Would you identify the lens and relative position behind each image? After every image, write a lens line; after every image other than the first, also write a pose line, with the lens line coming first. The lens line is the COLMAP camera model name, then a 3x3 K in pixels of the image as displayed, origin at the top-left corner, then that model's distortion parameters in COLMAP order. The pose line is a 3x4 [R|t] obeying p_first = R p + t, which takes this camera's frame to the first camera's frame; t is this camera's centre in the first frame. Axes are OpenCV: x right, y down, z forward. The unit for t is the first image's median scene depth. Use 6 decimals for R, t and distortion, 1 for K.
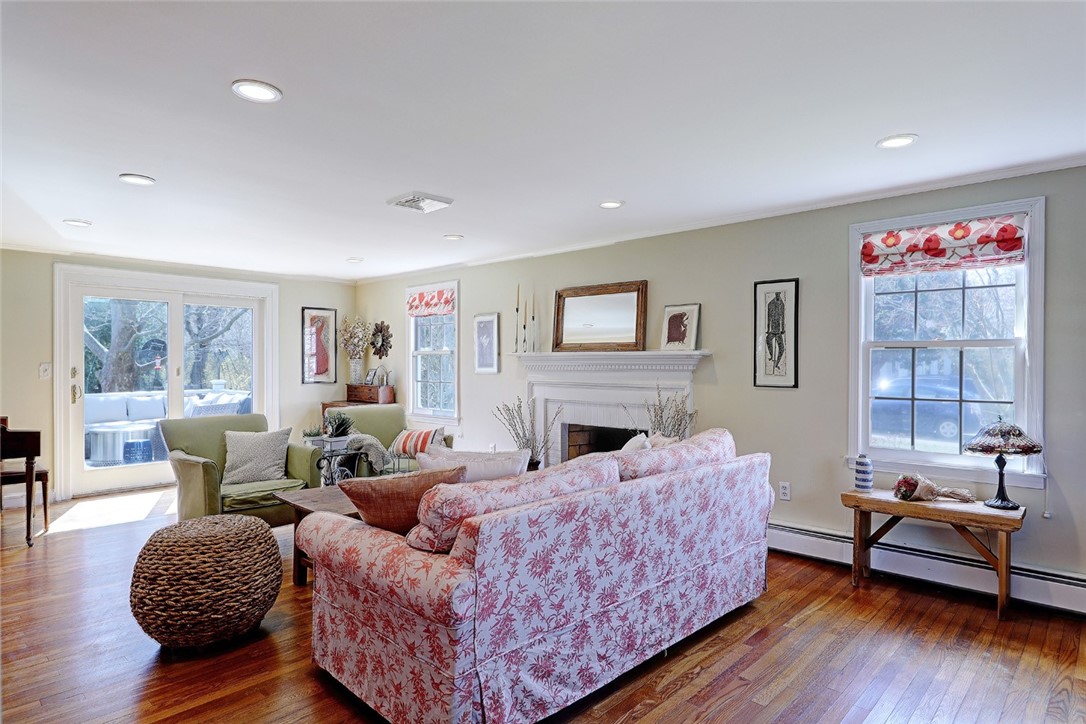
lens RADIAL K [[615.2, 0, 543.0], [0, 615.2, 362.0], [0, 0, 1]] dist [-0.000245, 0.001537]
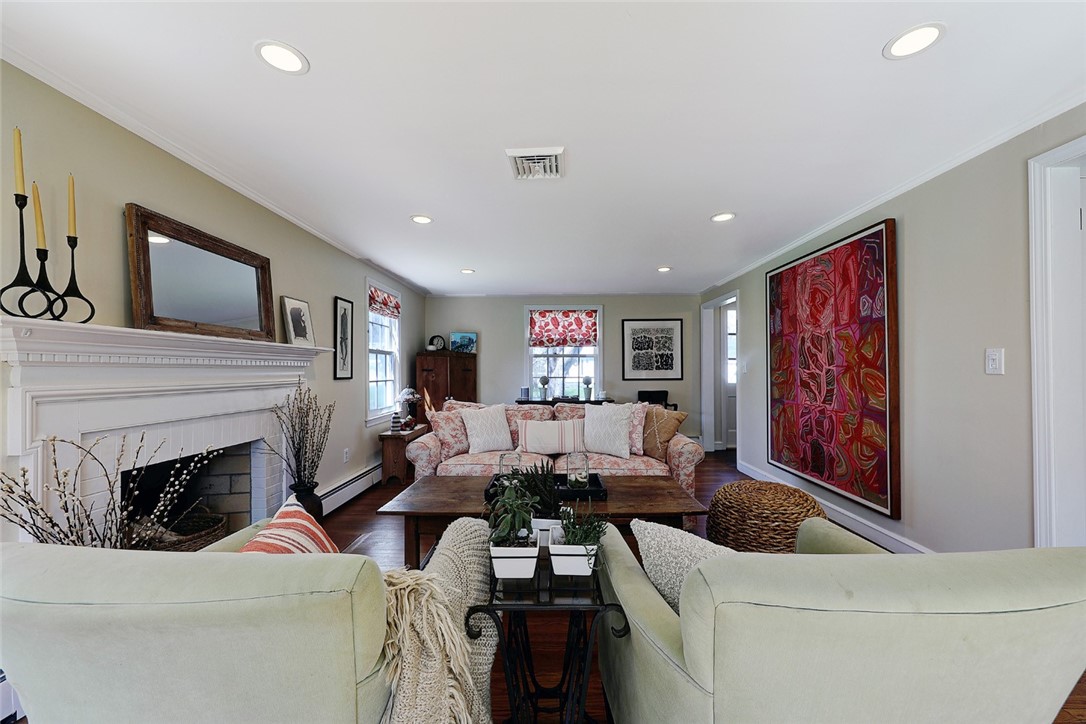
lens RADIAL K [[424.2, 0, 547.9], [0, 424.2, 365.1], [0, 0, 1]] dist [0.001947, 0.000214]
pose [[-0.674766, 0.007695, 0.737992, -0.743183], [-0.001545, 0.999929, -0.011839, 0.026416], [-0.738030, -0.009129, -0.674706, 1.601426]]
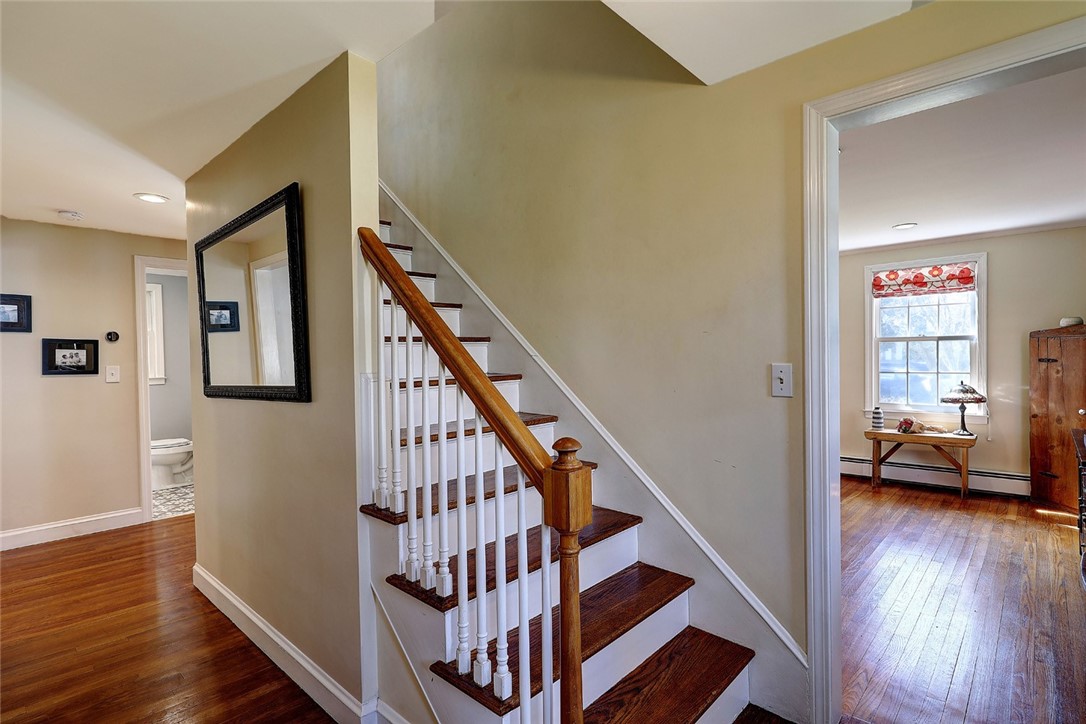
lens RADIAL K [[537.4, 0, 543.0], [0, 537.4, 362.0], [0, 0, 1]] dist [0.000328, -0.000200]
pose [[0.999847, -0.017349, 0.002137, -0.399854], [0.017319, 0.999759, 0.013490, -0.006375], [-0.002370, -0.013451, 0.999907, -0.462531]]
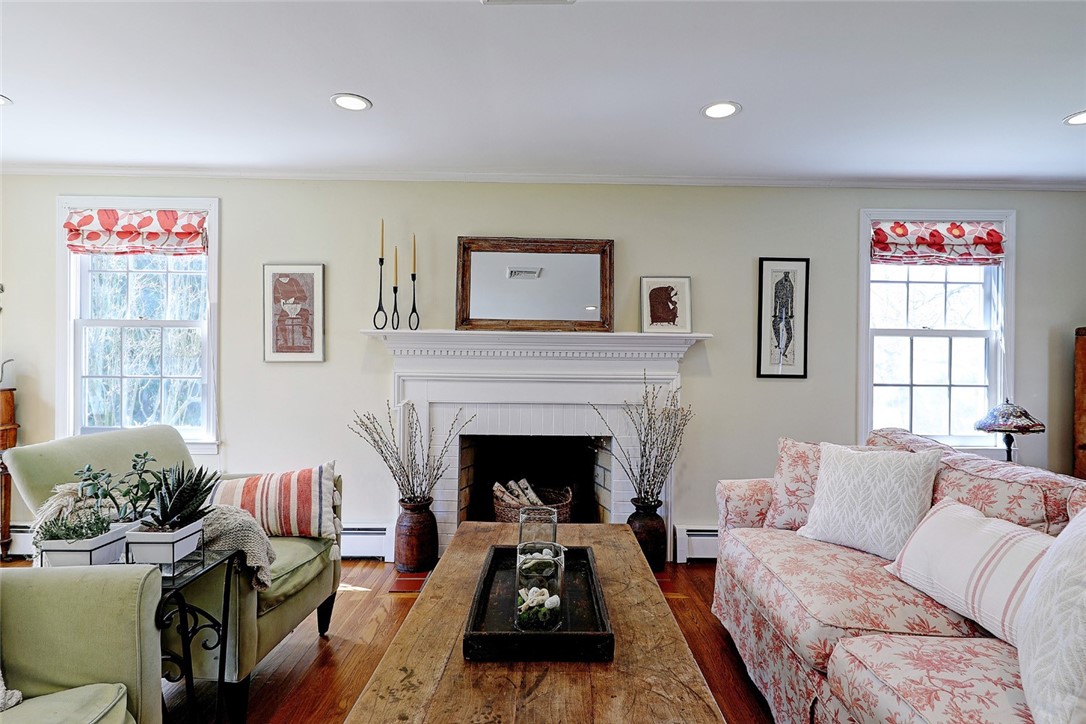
lens RADIAL K [[568.5, 0, 545.1], [0, 568.5, 366.0], [0, 0, 1]] dist [0.003512, -0.000520]
pose [[0.717909, 0.001087, 0.696136, -0.552727], [-0.010758, 0.999897, 0.009533, 0.025118], [-0.696054, -0.014333, 0.717846, 0.799794]]
